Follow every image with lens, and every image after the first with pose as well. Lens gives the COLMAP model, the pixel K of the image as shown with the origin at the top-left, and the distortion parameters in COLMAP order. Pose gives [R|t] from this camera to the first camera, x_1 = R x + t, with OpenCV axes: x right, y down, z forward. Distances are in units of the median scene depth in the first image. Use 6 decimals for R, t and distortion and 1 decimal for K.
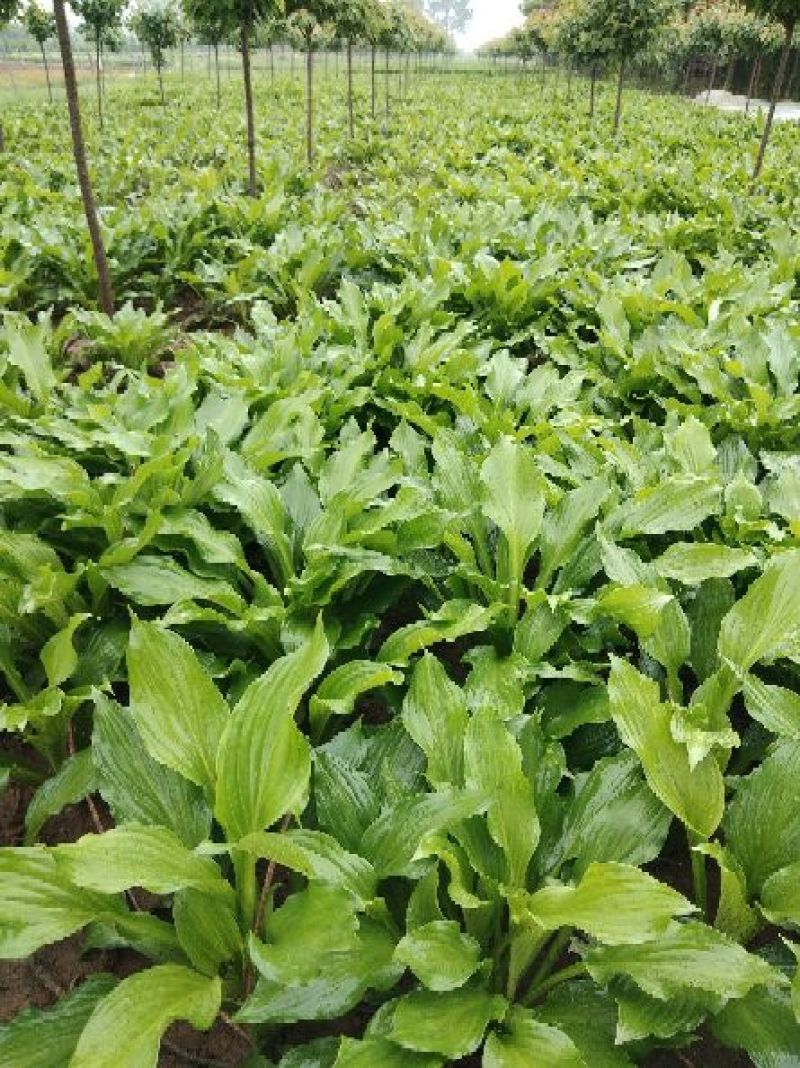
lens RADIAL K [[858.7, 0, 400.0], [0, 858.7, 534.0], [0, 0, 1]] dist [0.107936, -0.217178]
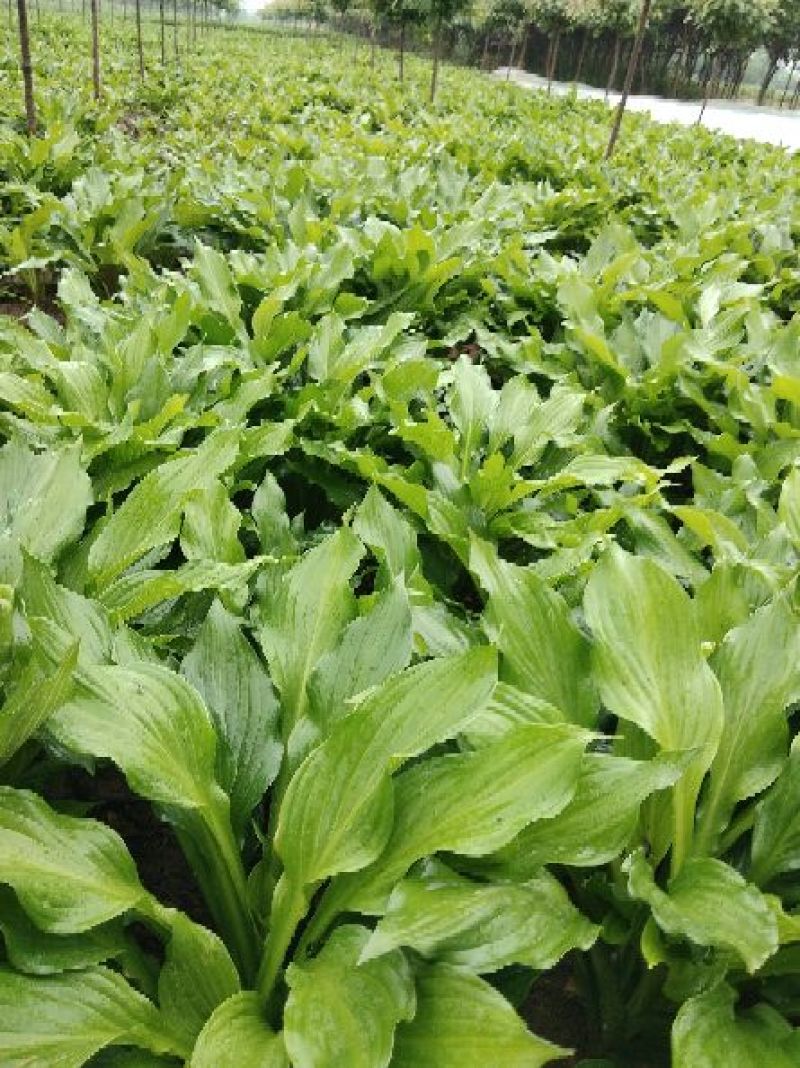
lens RADIAL K [[858.7, 0, 400.0], [0, 858.7, 534.0], [0, 0, 1]] dist [0.107936, -0.217178]
pose [[0.972623, -0.040119, 0.228899, -0.140204], [0.033627, 0.998916, 0.032195, -0.147494], [-0.229943, -0.023616, 0.972918, 0.527963]]
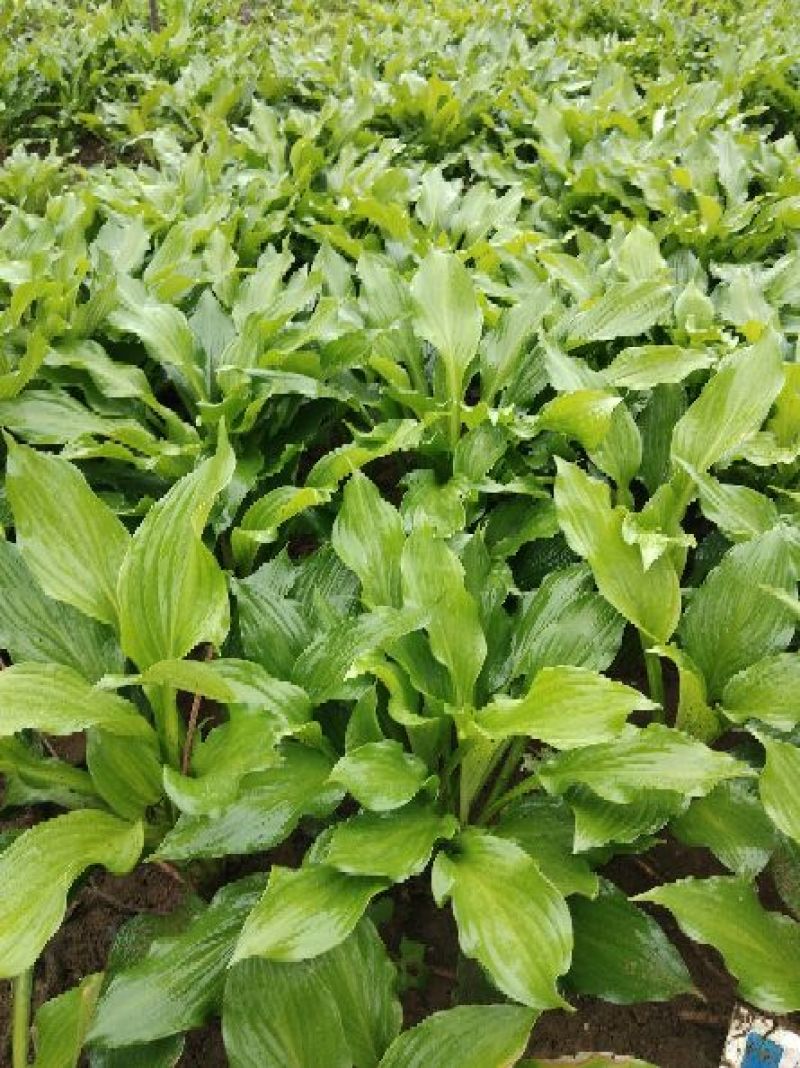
lens RADIAL K [[858.7, 0, 400.0], [0, 858.7, 534.0], [0, 0, 1]] dist [0.107936, -0.217178]
pose [[0.996729, -0.062100, 0.051726, 0.019256], [0.054409, 0.988834, 0.138733, 0.059253], [-0.059764, -0.135465, 0.988978, 0.072157]]
